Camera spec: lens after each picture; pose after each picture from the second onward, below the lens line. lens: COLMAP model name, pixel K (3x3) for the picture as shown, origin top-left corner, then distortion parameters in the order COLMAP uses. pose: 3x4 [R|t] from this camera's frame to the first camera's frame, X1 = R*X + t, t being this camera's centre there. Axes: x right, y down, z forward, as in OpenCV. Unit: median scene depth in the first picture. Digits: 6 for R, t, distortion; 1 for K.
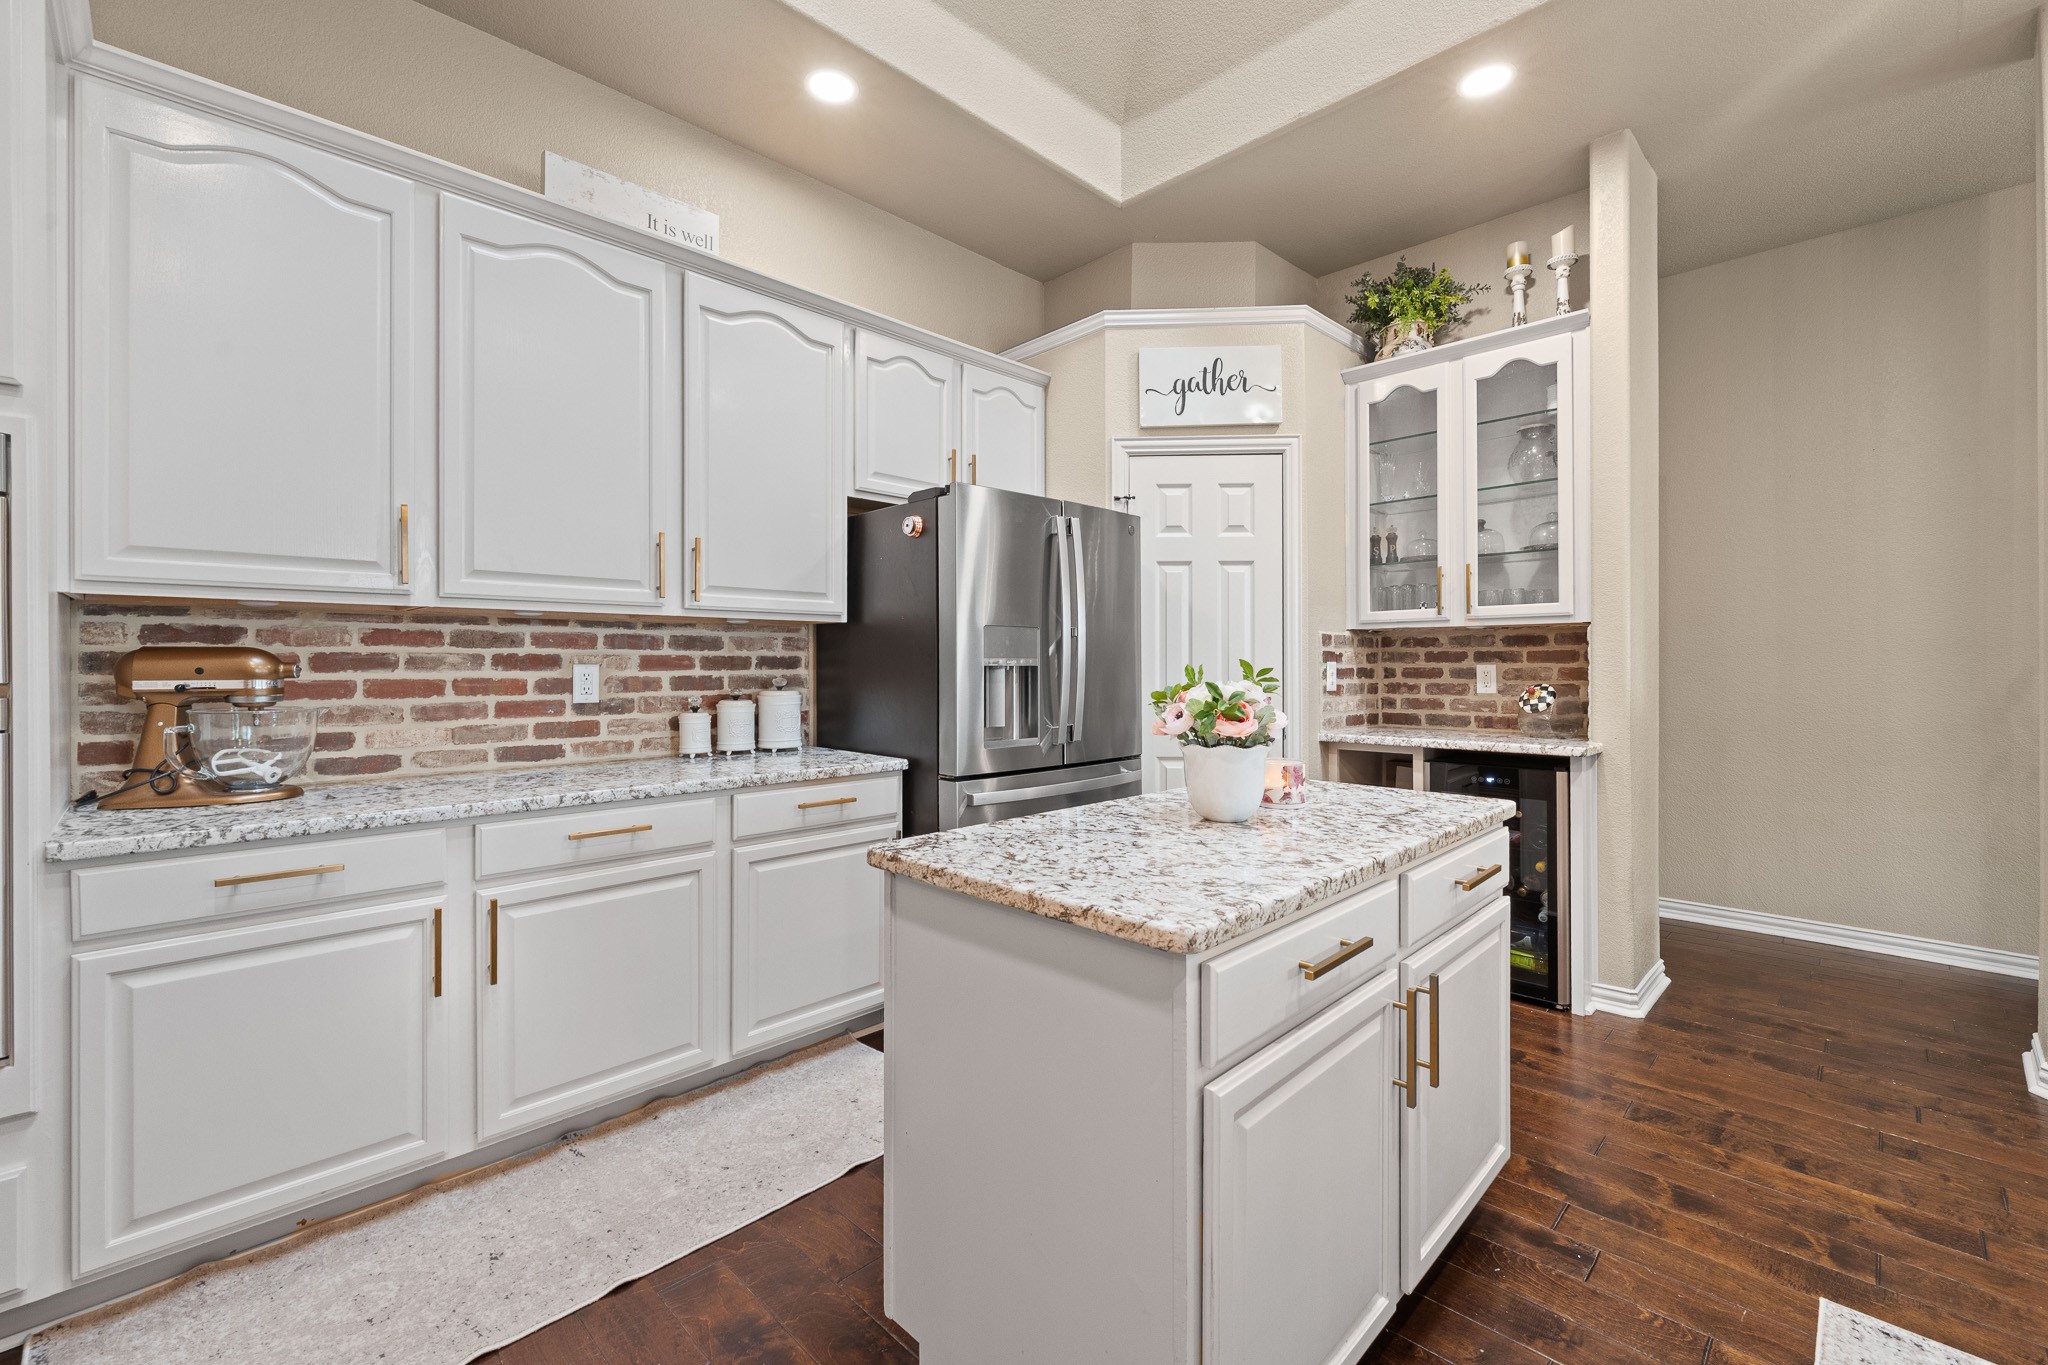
lens RADIAL K [[840.0, 0, 1035.9], [0, 840.0, 664.3], [0, 0, 1]] dist [-0.007559, 0.001034]
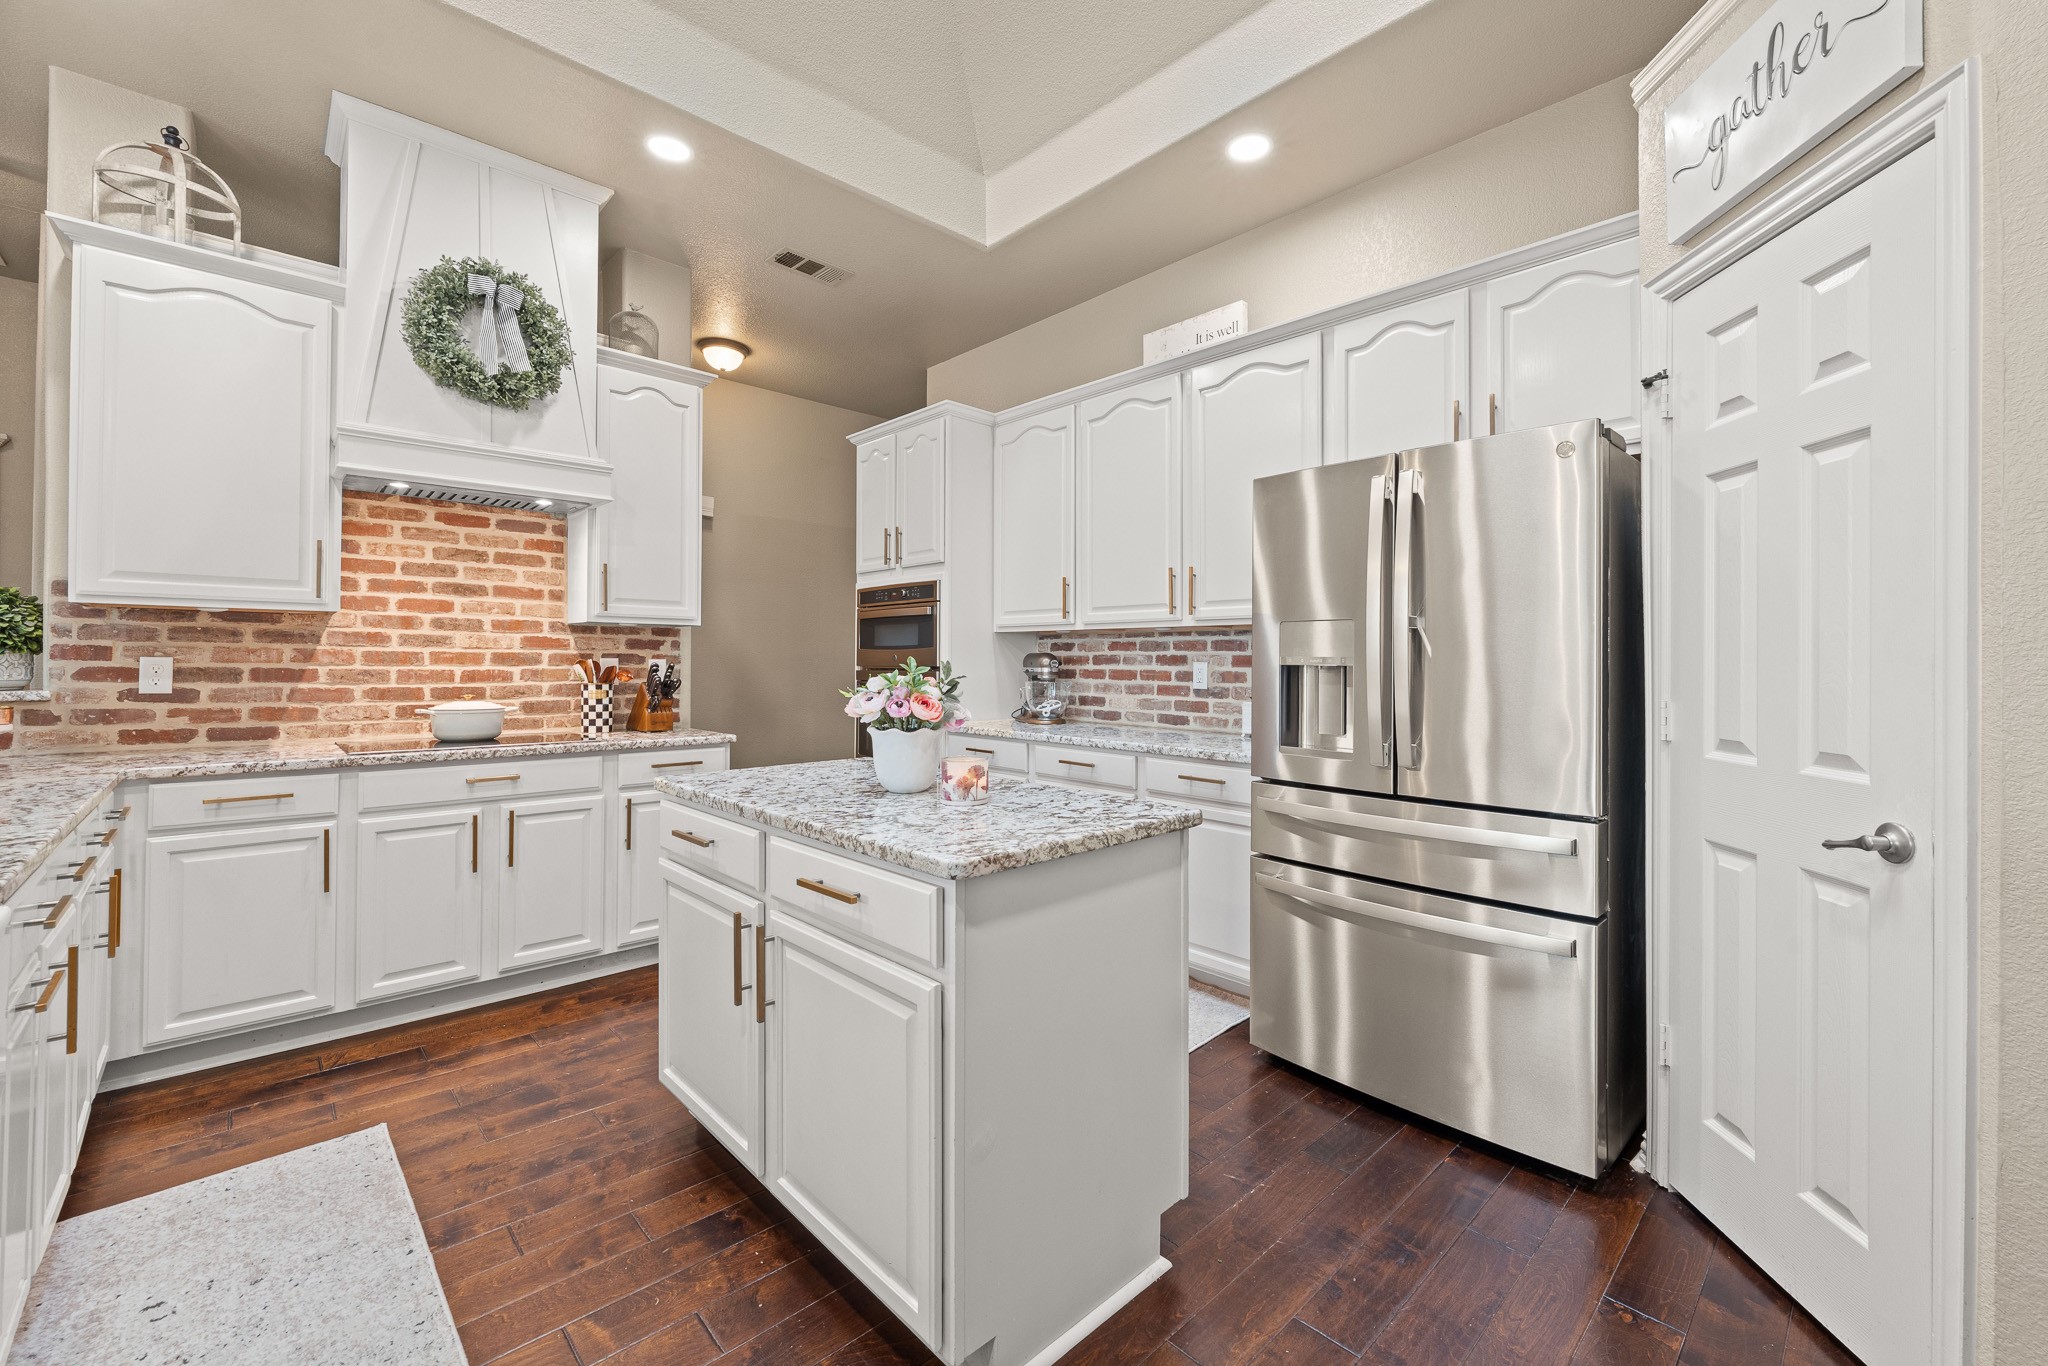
lens RADIAL K [[840.0, 0, 1047.0], [0, 840.0, 656.9], [0, 0, 1]] dist [-0.007559, 0.001034]
pose [[-0.014578, -0.003461, -0.999888, 0.915049], [-0.008157, 0.999961, -0.003343, -0.001612], [0.999860, 0.008107, -0.014606, 0.775267]]
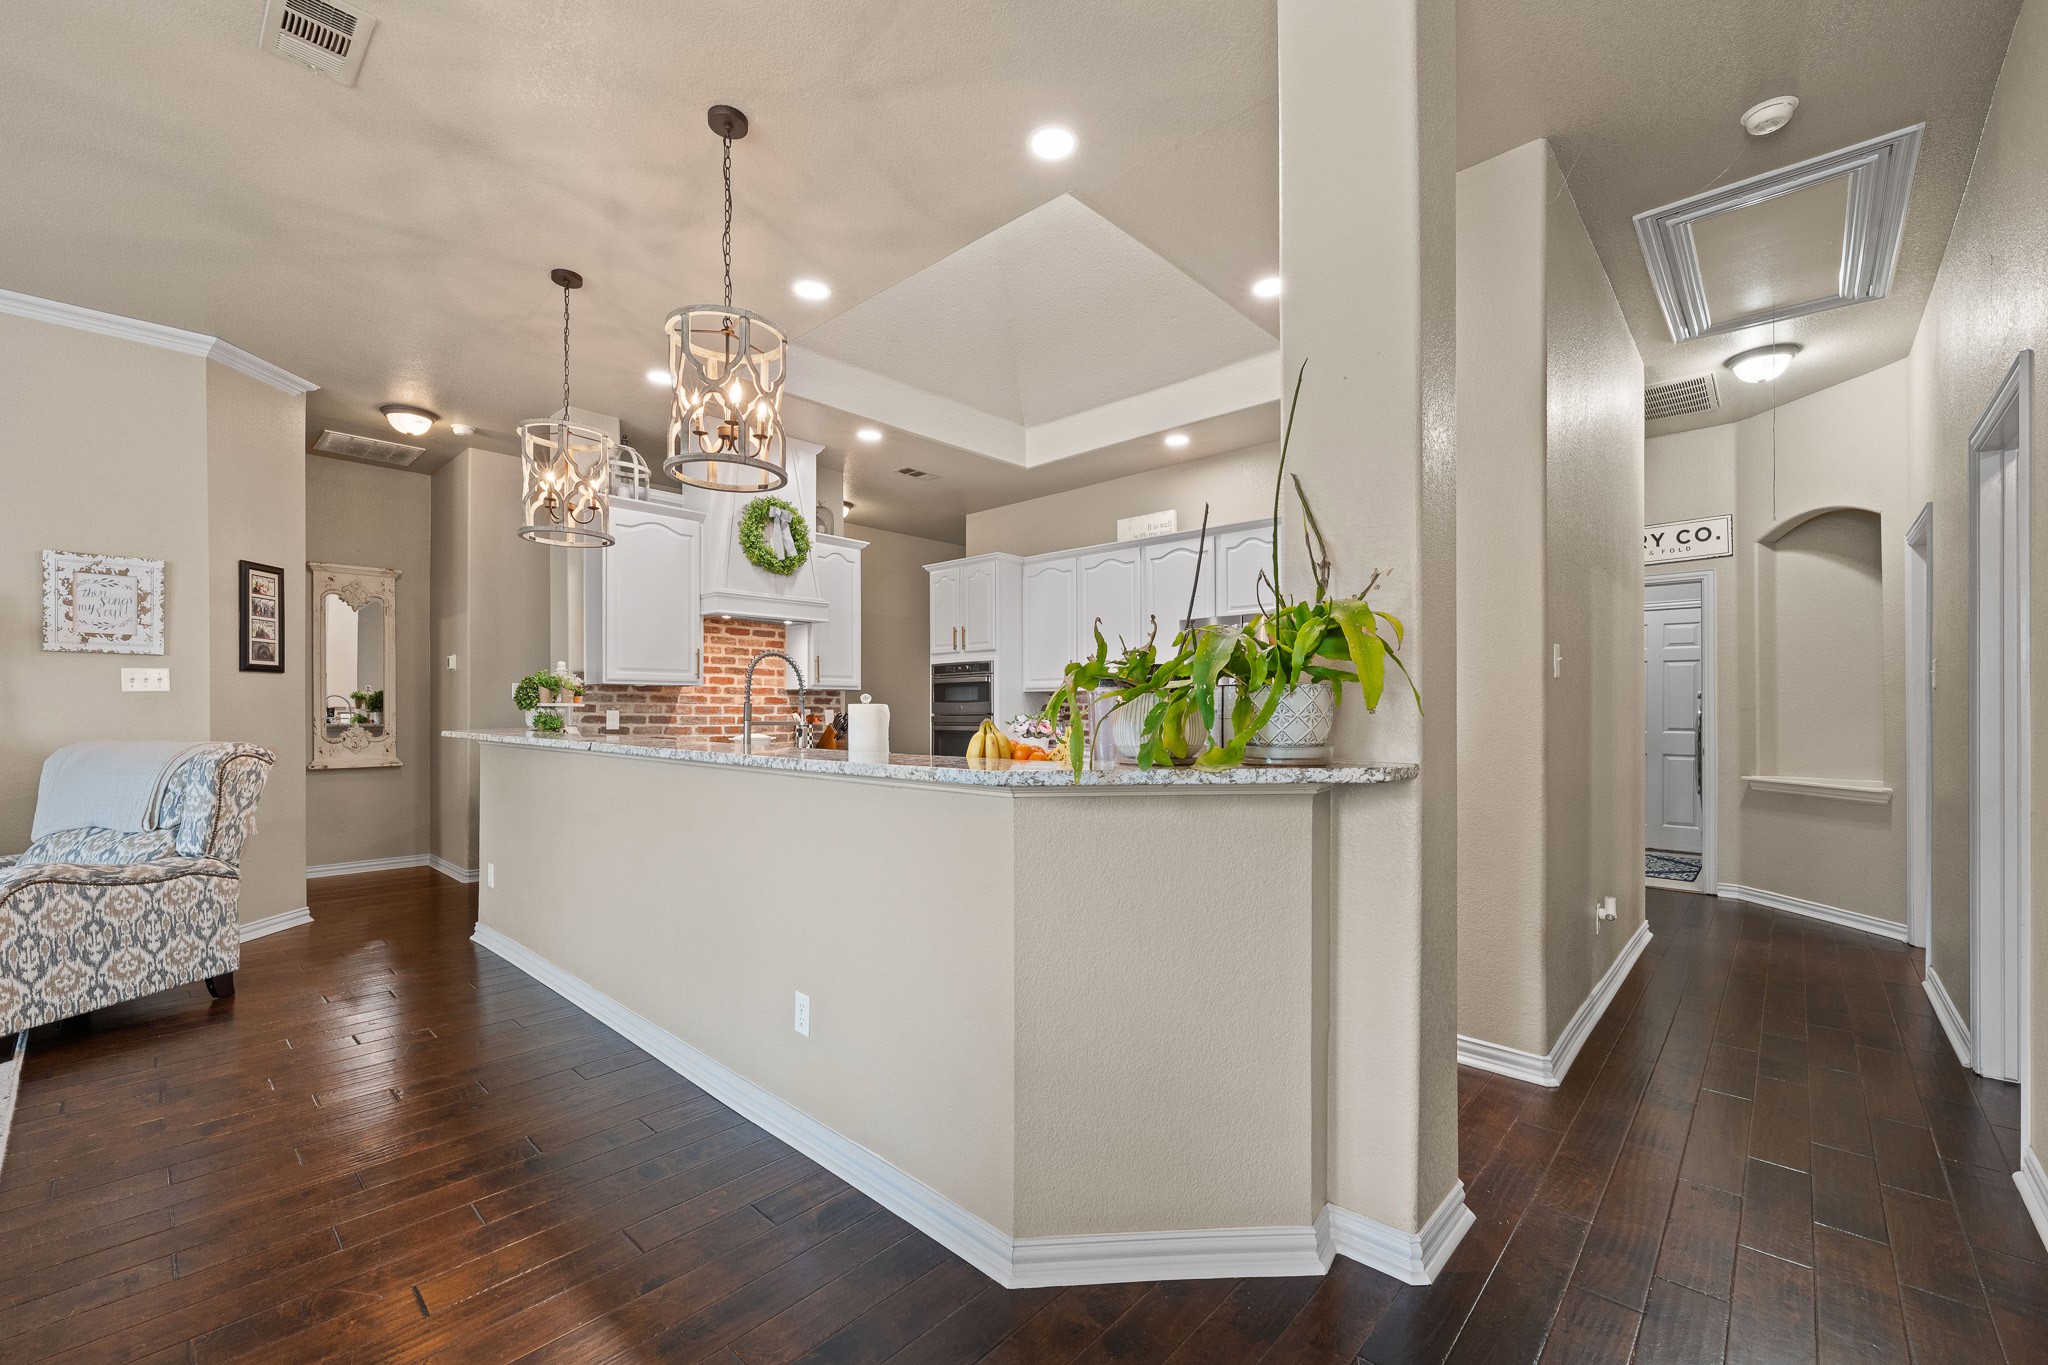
lens RADIAL K [[840.0, 0, 1016.2], [0, 840.0, 711.7], [0, 0, 1]] dist [-0.007559, 0.001034]
pose [[0.028702, 0.002844, -0.999584, 1.979413], [-0.000099, 0.999996, 0.002842, 0.001803], [0.999588, 0.000017, 0.028702, 0.538366]]
